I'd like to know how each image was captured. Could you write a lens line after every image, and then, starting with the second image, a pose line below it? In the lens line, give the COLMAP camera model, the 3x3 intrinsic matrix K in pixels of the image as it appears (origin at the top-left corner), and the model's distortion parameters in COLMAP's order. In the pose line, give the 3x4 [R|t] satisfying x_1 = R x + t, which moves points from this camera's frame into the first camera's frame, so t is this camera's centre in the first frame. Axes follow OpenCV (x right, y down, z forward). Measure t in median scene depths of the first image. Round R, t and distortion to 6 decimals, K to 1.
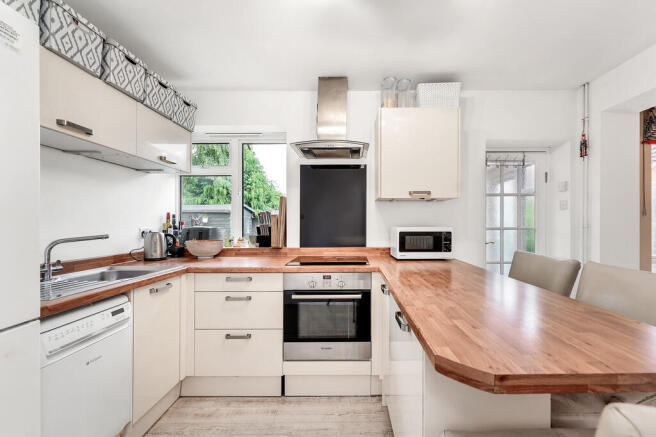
lens RADIAL K [[283.8, 0, 328.0], [0, 283.8, 218.5], [0, 0, 1]] dist [-0.001226, -0.000178]
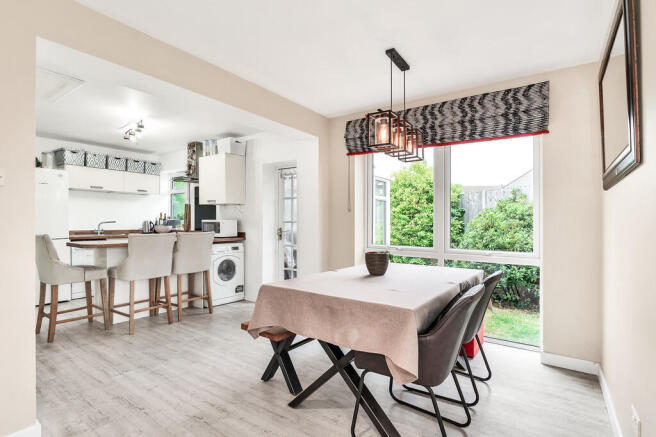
lens RADIAL K [[325.0, 0, 328.0], [0, 325.0, 227.6], [0, 0, 1]] dist [-0.001572, -0.000061]
pose [[0.816237, 0.018858, -0.577409, 2.100299], [0.003325, 0.999297, 0.037338, 0.007107], [0.577708, -0.032397, 0.815601, -0.292132]]
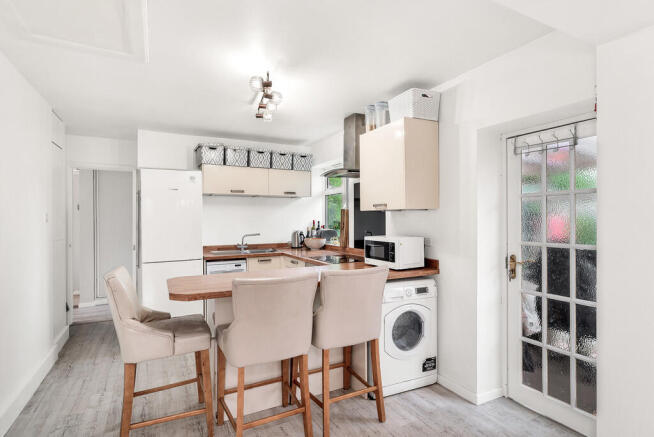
lens RADIAL K [[335.7, 0, 327.0], [0, 335.7, 218.5], [0, 0, 1]] dist [-0.002220, -0.000131]
pose [[0.461168, -0.000233, -0.887313, 1.321589], [0.019950, 0.999750, 0.010106, -0.054320], [0.887088, -0.022362, 0.461058, 0.215357]]
